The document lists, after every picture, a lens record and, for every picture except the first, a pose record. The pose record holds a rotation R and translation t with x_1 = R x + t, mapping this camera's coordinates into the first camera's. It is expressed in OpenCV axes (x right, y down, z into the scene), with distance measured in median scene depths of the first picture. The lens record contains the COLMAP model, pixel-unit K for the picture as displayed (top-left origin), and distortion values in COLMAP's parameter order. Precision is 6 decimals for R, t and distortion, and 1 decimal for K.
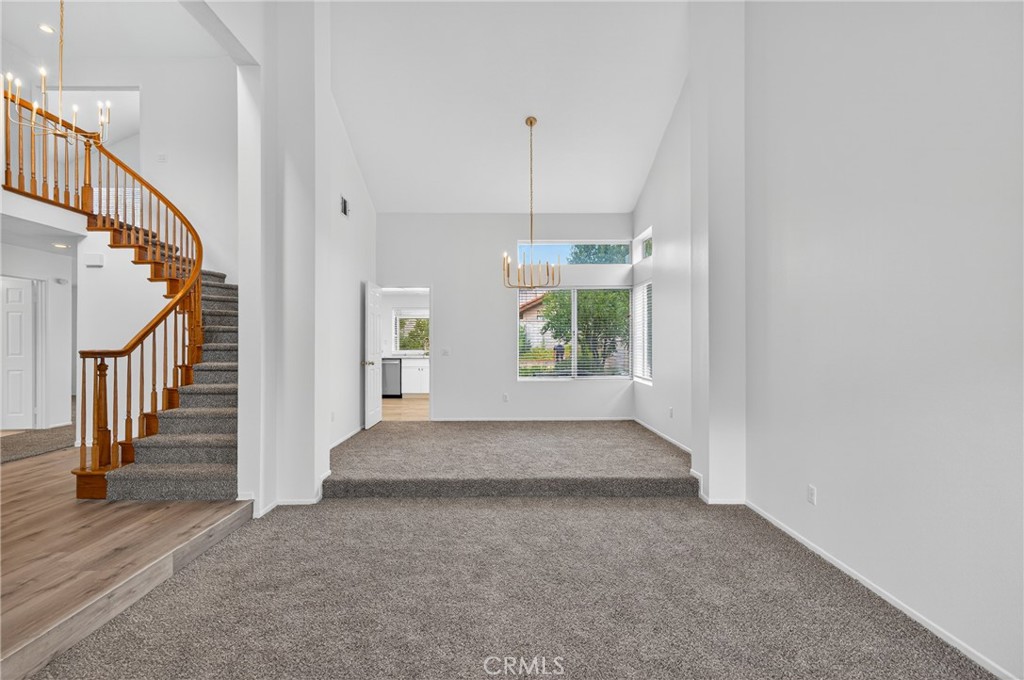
lens RADIAL K [[462.3, 0, 511.1], [0, 462.3, 344.1], [0, 0, 1]] dist [0.000034, 0.000309]
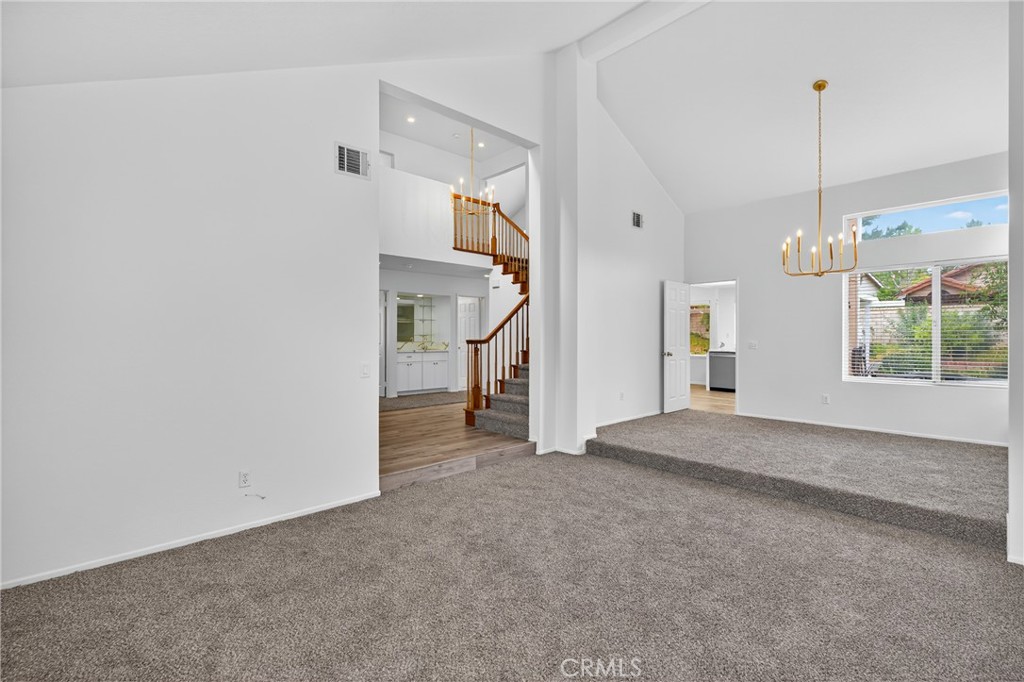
lens RADIAL K [[463.9, 0, 512.0], [0, 463.9, 341.0], [0, 0, 1]] dist [0.000331, 0.000025]
pose [[0.672521, 0.008602, -0.740028, 0.434820], [-0.004312, 0.999961, 0.007705, 0.004358], [0.740066, -0.001990, 0.672532, -0.045040]]
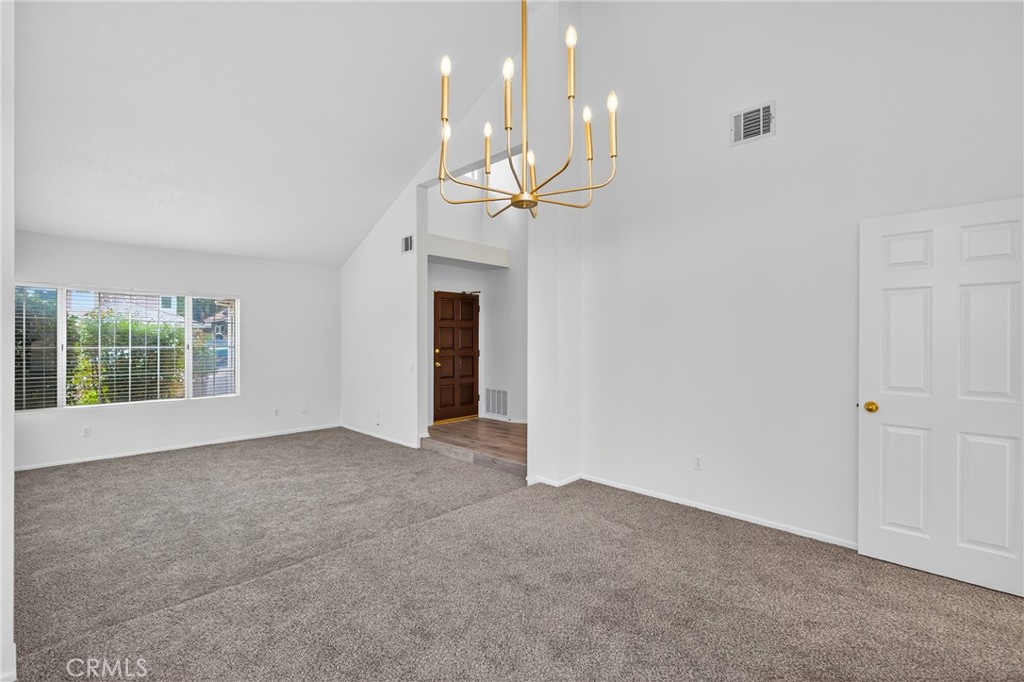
lens RADIAL K [[463.9, 0, 512.0], [0, 463.9, 341.0], [0, 0, 1]] dist [0.000331, 0.000025]
pose [[-0.710866, 0.006209, -0.703300, 0.389260], [-0.002461, 0.999933, 0.011315, -0.040050], [0.703323, 0.009775, -0.710803, 1.729186]]
